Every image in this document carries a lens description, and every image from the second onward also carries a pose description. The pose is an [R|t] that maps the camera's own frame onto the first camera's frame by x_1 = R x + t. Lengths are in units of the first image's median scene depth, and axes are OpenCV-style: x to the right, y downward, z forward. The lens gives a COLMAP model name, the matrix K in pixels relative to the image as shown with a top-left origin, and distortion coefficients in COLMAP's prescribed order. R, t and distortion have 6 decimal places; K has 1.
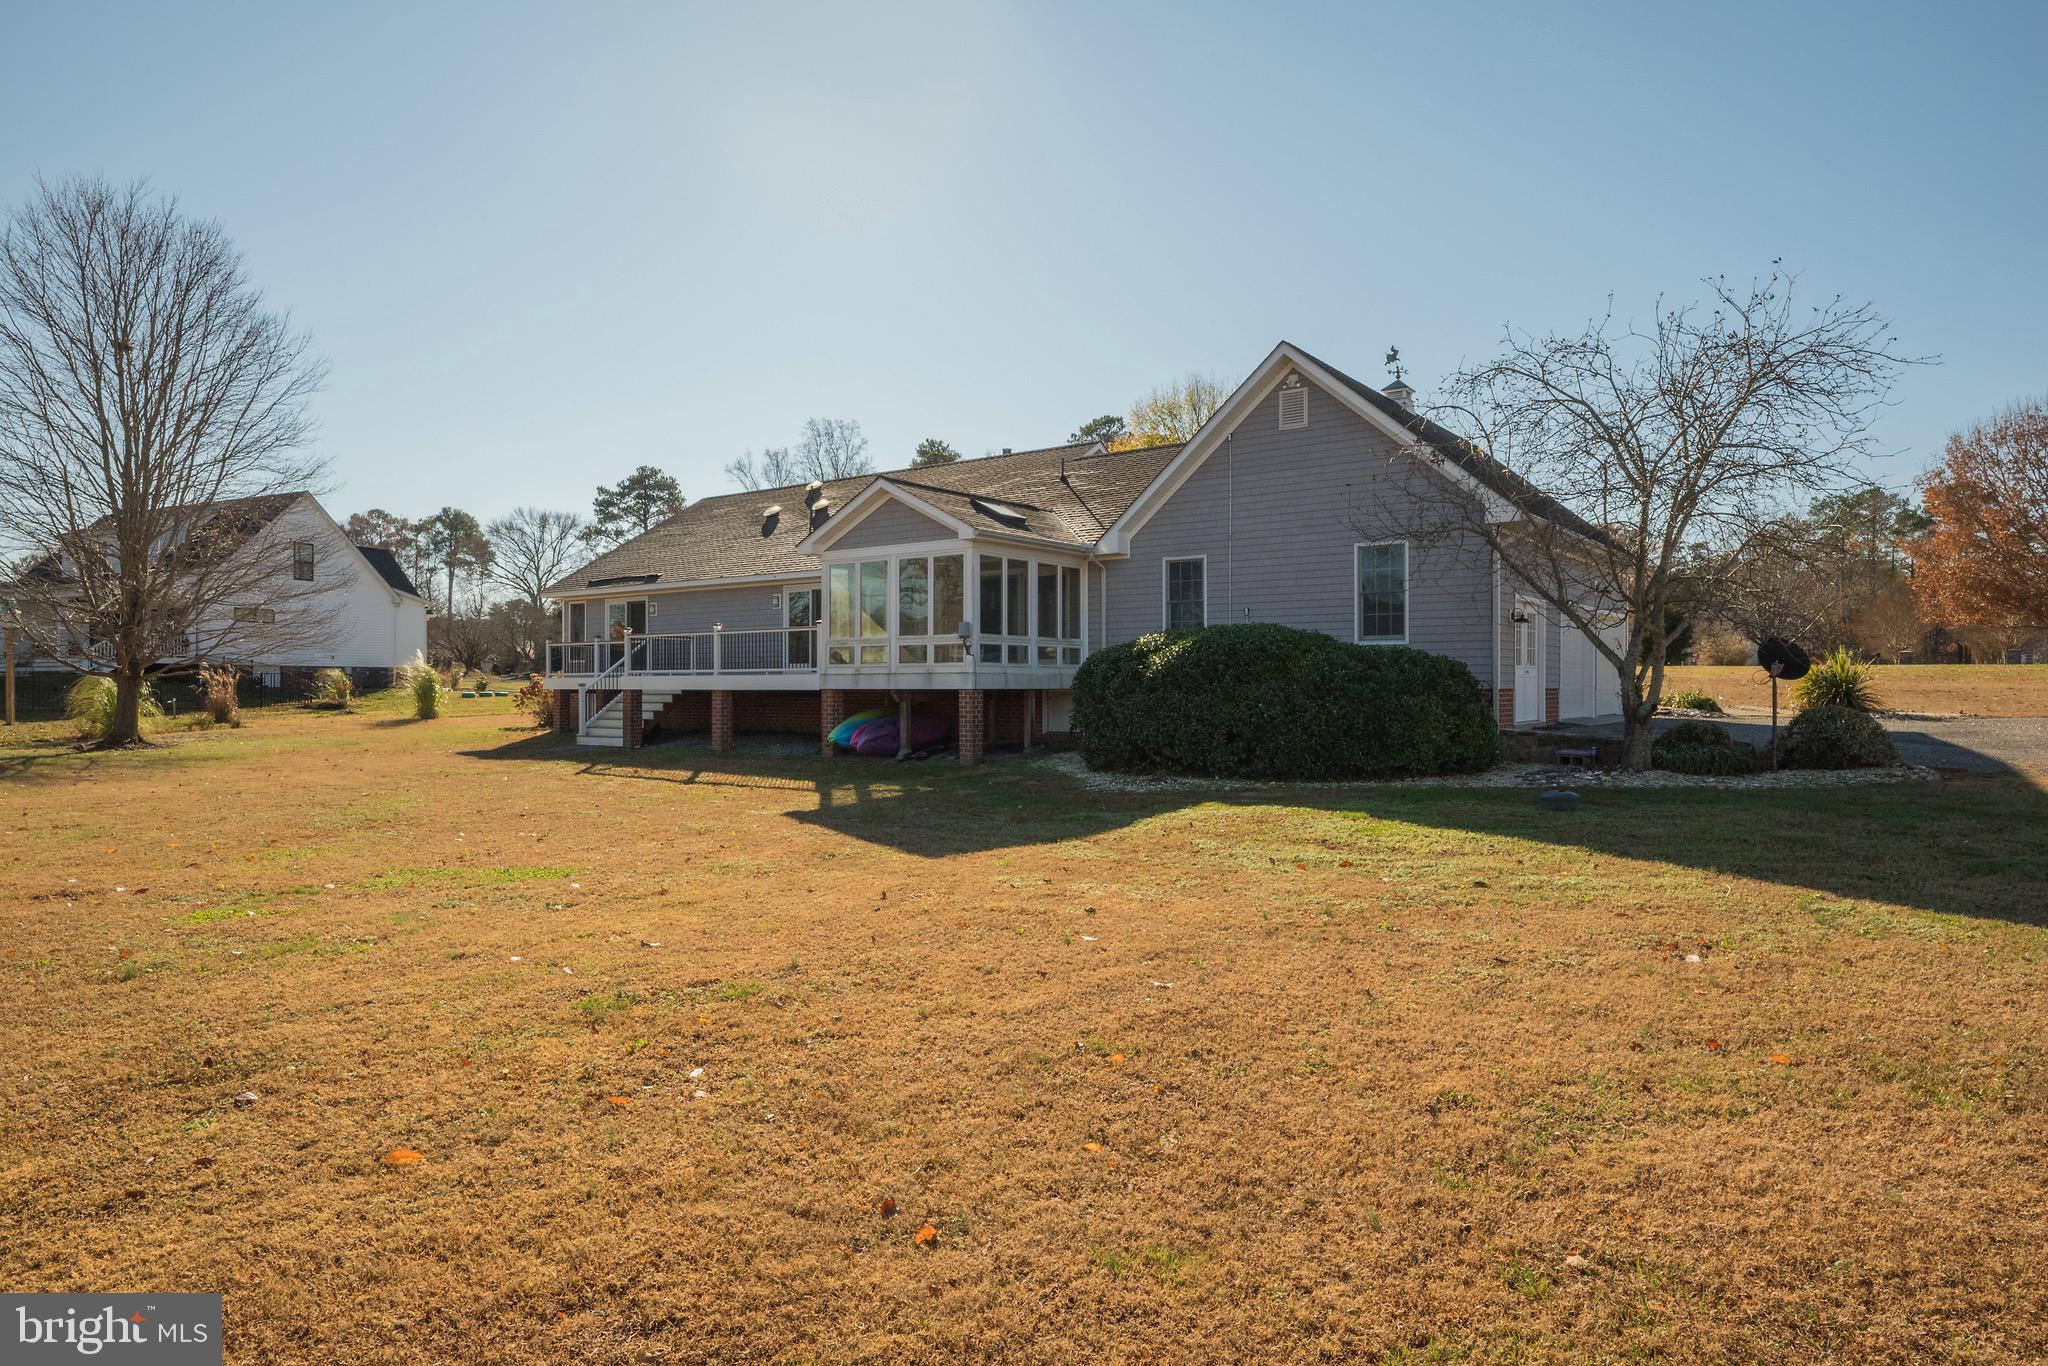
lens RADIAL K [[1229.4, 0, 1025.2], [0, 1229.4, 680.7], [0, 0, 1]] dist [0.000085, -0.000716]
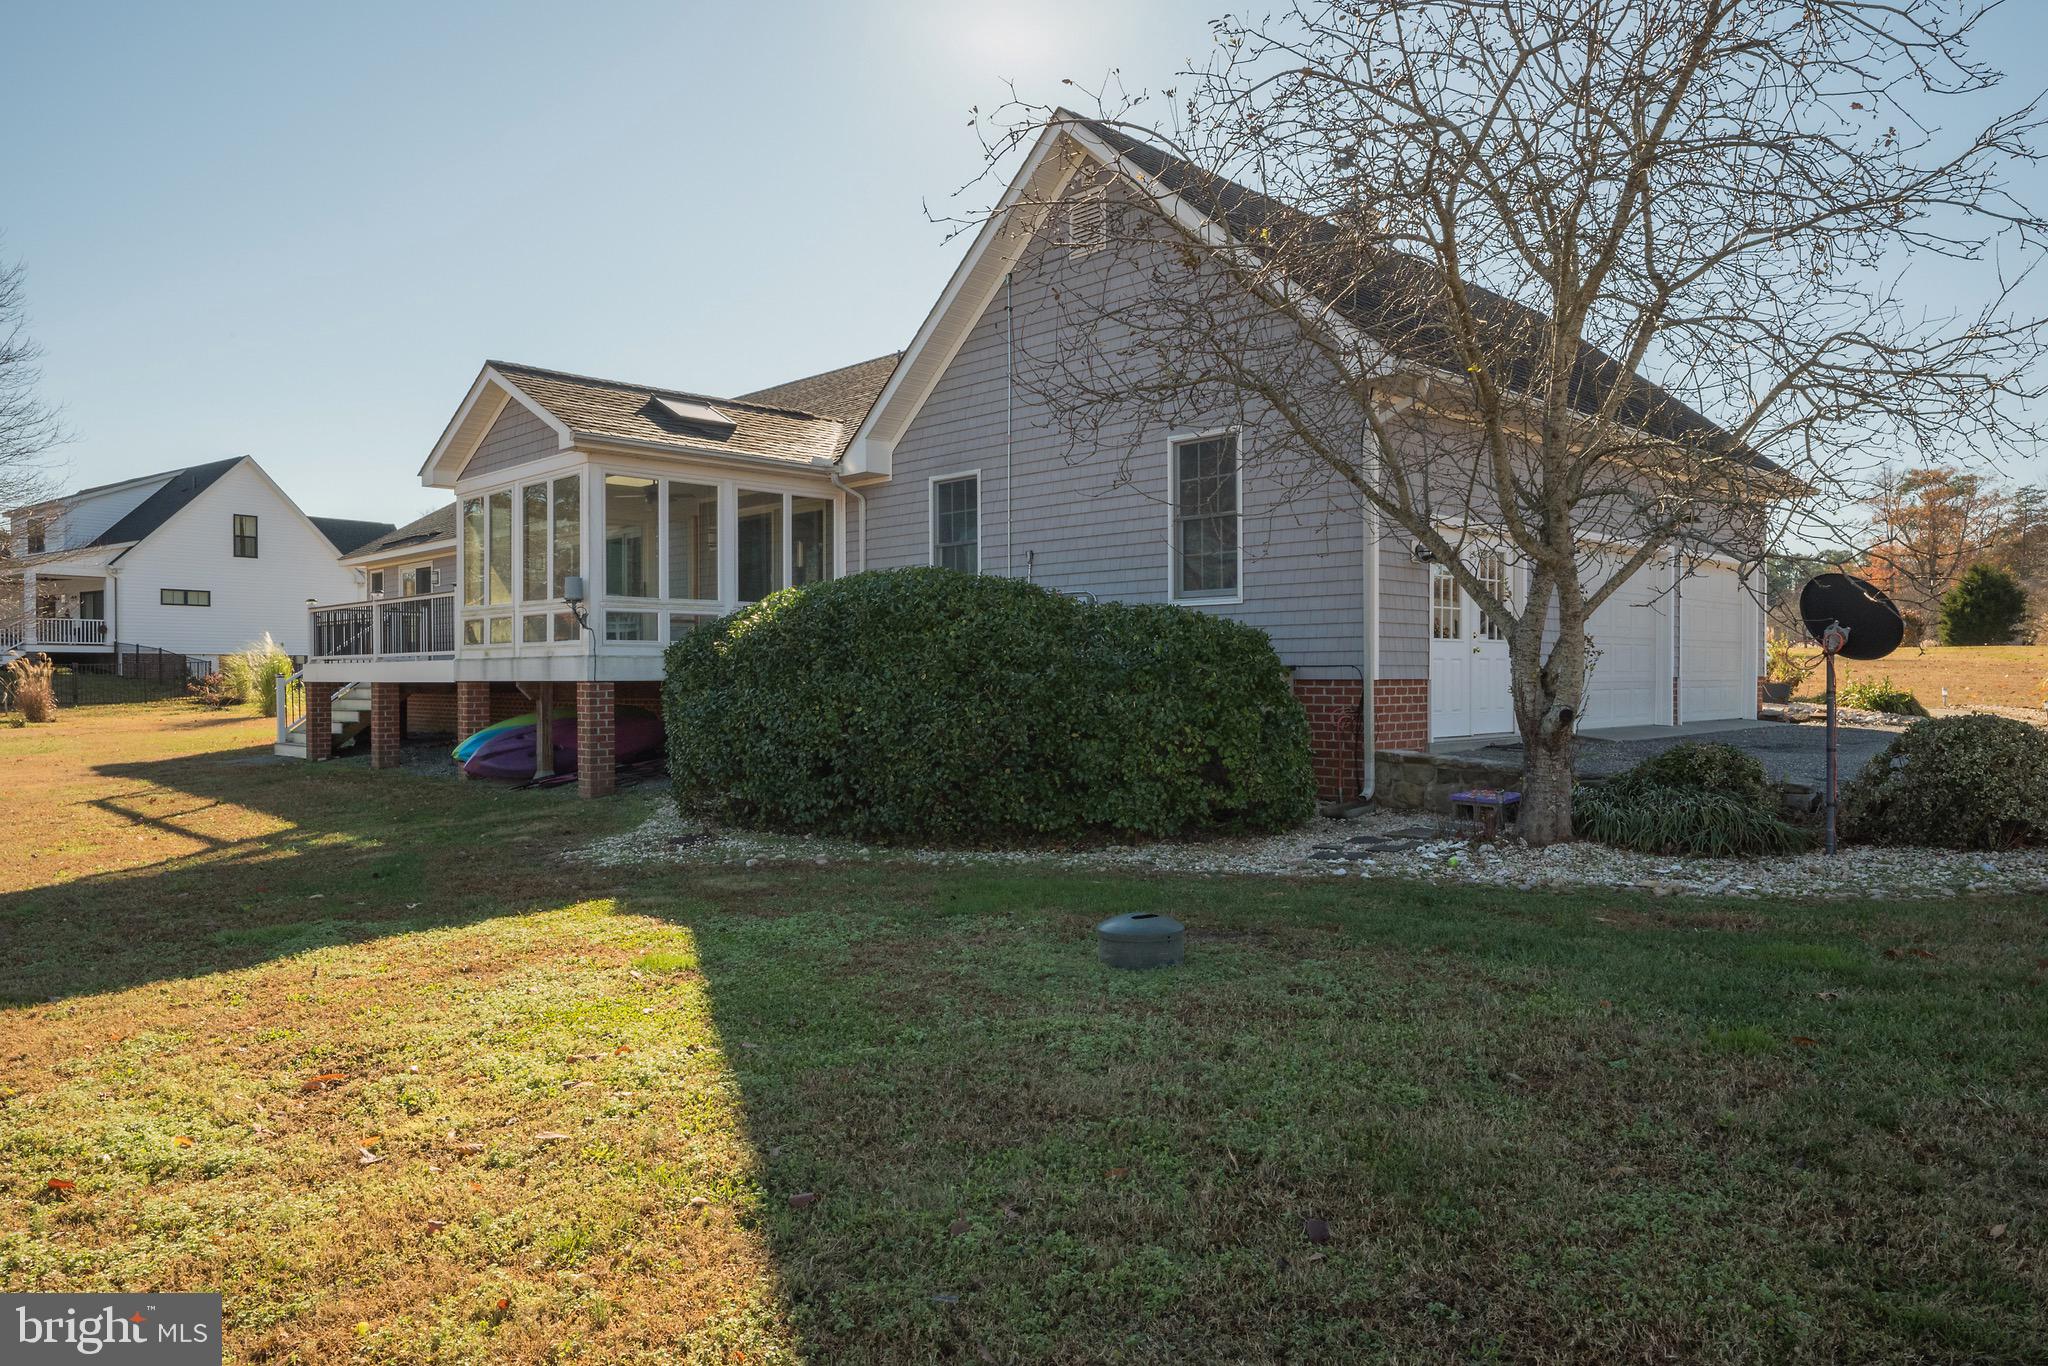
lens RADIAL K [[1357.4, 0, 1021.5], [0, 1357.4, 686.8], [0, 0, 1]] dist [0.003273, 0.002031]
pose [[0.986551, -0.000853, -0.163454, 0.291707], [0.002739, 0.999932, 0.011315, 0.002185], [0.163433, -0.011610, 0.986486, 0.322659]]
